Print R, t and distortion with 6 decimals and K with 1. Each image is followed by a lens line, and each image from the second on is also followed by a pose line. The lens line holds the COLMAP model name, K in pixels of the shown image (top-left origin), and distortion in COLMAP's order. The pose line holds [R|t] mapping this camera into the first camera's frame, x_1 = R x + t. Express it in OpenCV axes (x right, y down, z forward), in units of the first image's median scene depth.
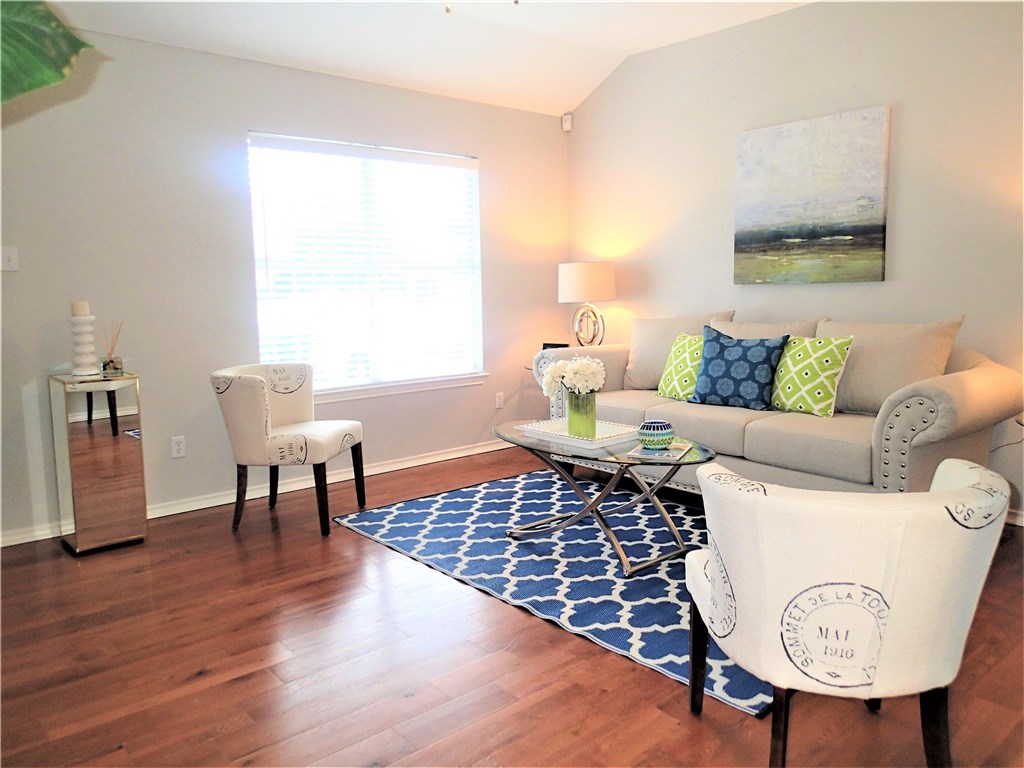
lens RADIAL K [[775.9, 0, 527.4], [0, 775.9, 366.1], [0, 0, 1]] dist [0.012401, -0.000463]
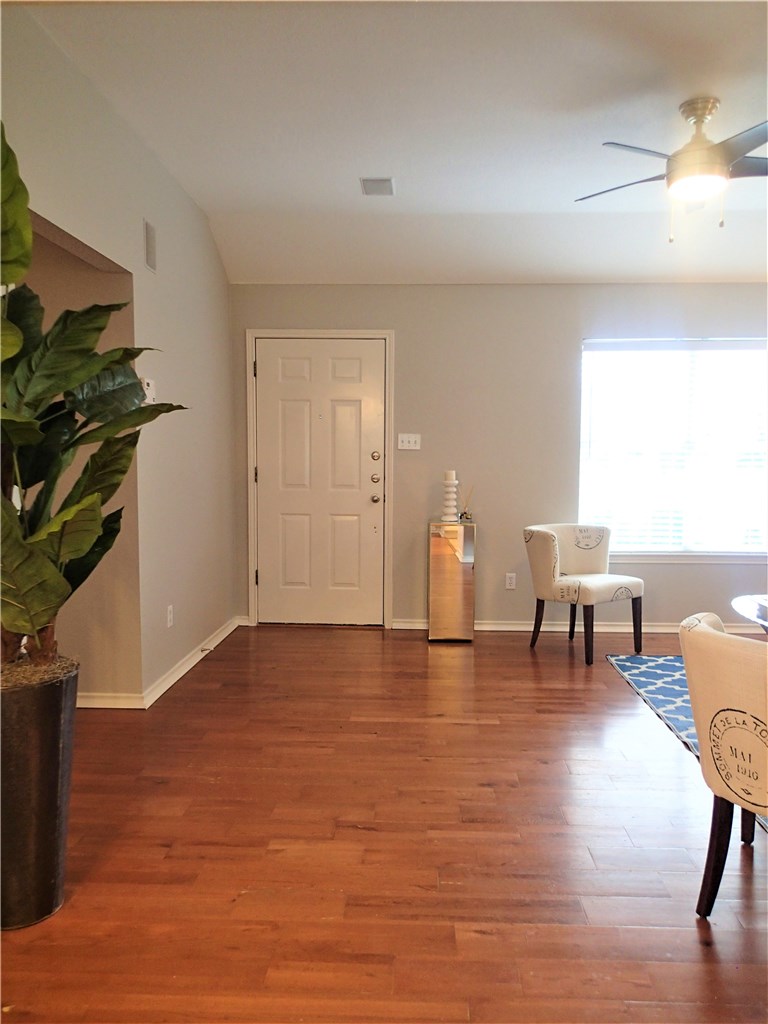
lens RADIAL K [[764.2, 0, 384.0], [0, 764.2, 512.0], [0, 0, 1]] dist [-0.004766, -0.007807]
pose [[0.720202, 0.063940, -0.690812, 0.296603], [-0.088240, 0.996099, 0.000203, 0.004374], [0.688130, 0.060811, 0.723035, -0.105214]]
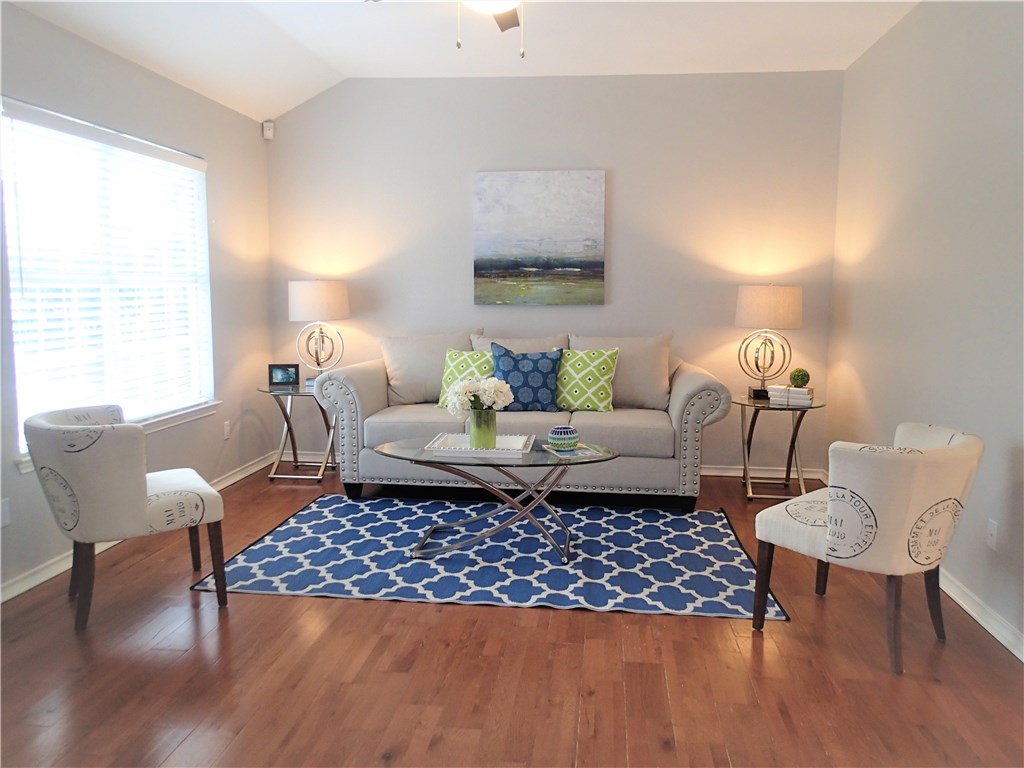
lens RADIAL K [[775.9, 0, 527.4], [0, 775.9, 366.1], [0, 0, 1]] dist [0.012401, -0.000463]
pose [[0.734271, -0.048057, 0.677154, -0.518941], [0.054287, 0.998453, 0.011992, -0.029415], [-0.676683, 0.027955, 0.735744, 0.136130]]
